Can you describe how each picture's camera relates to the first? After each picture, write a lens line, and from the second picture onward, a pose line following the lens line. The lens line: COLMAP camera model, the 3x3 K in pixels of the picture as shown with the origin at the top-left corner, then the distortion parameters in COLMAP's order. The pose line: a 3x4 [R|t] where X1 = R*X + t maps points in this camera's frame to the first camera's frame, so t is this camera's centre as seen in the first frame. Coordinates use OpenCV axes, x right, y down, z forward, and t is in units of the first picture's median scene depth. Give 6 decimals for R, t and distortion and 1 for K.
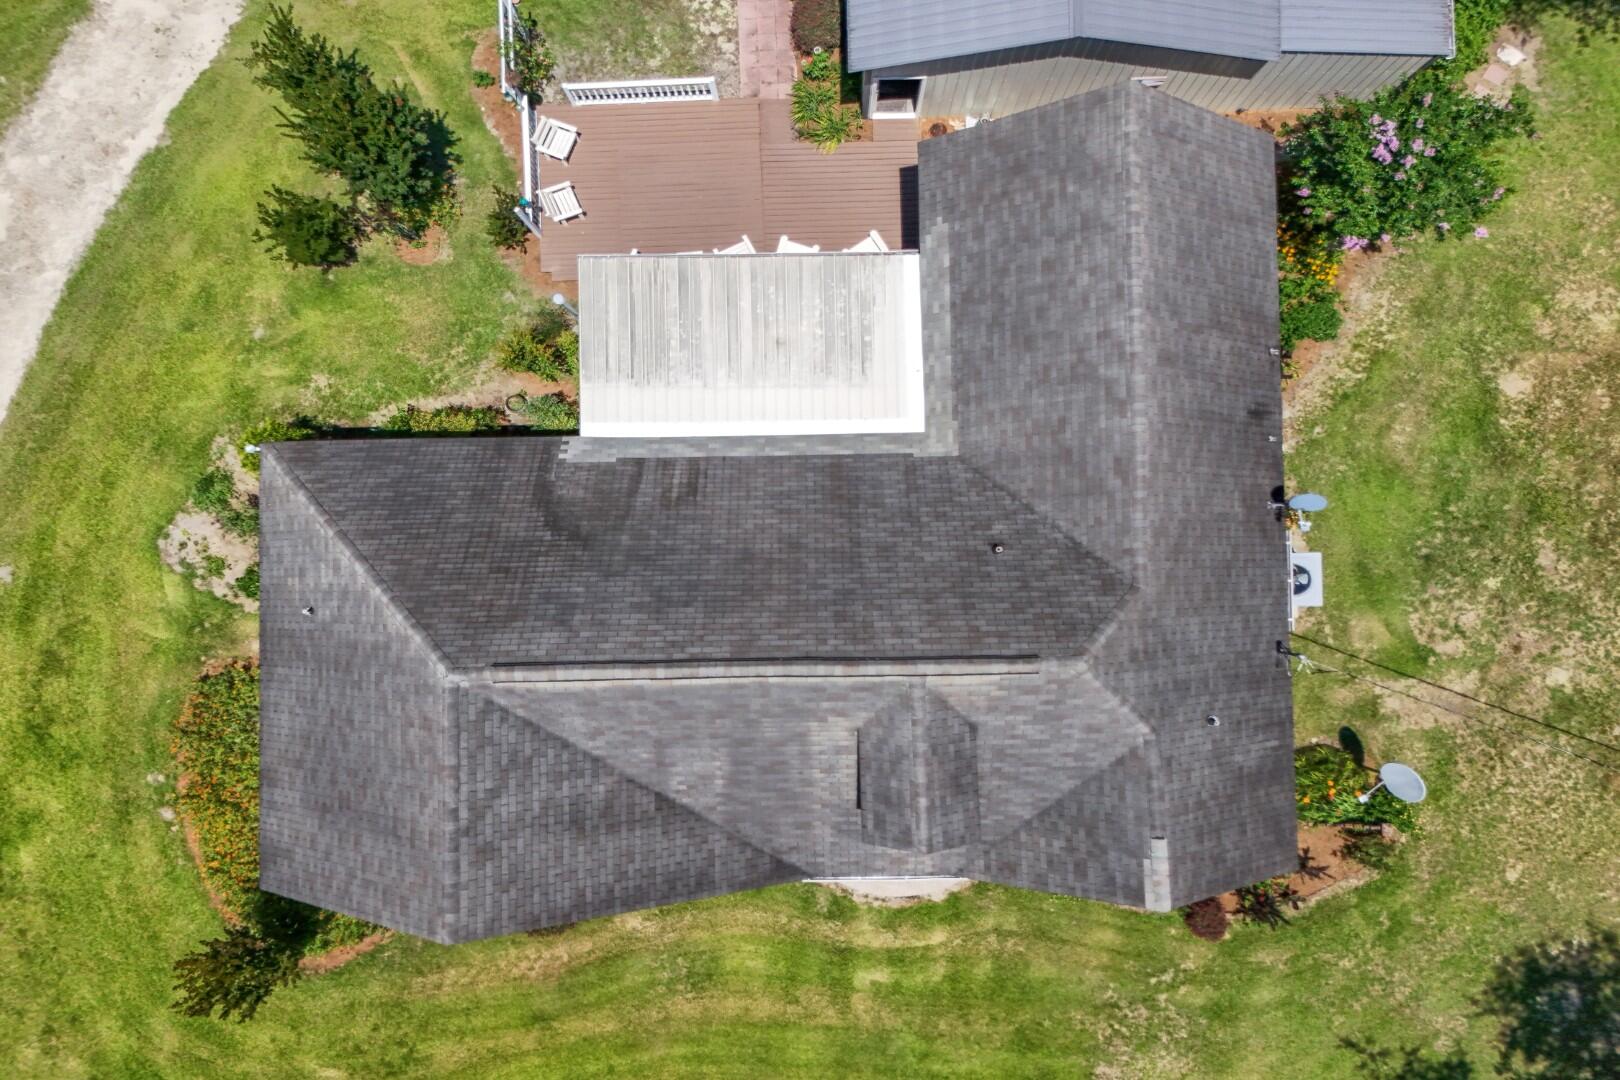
lens RADIAL K [[1104.4, 0, 823.1], [0, 1104.4, 527.6], [0, 0, 1]] dist [0.023190, -0.001219]
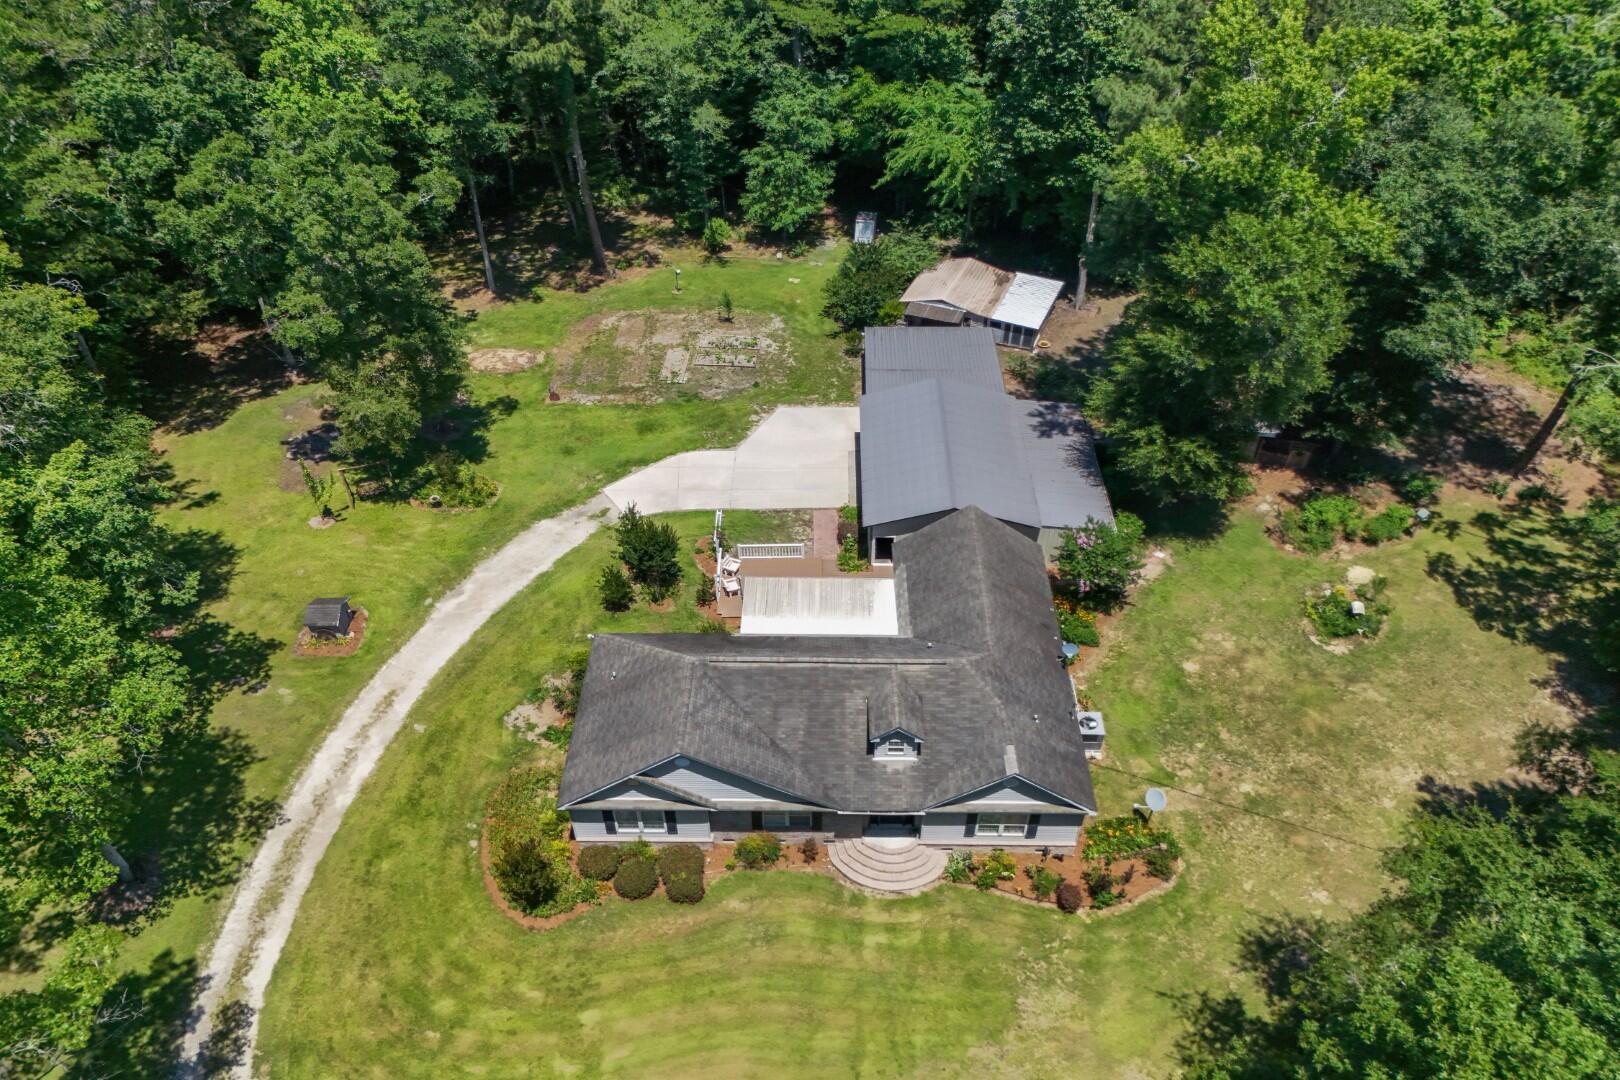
lens RADIAL K [[1259.9, 0, 812.4], [0, 1259.9, 535.7], [0, 0, 1]] dist [0.052447, -0.010258]
pose [[0.999506, 0.024125, -0.020143, -0.026852], [-0.031159, 0.676945, -0.735374, 1.389727], [-0.004105, 0.735638, 0.677362, -0.715694]]
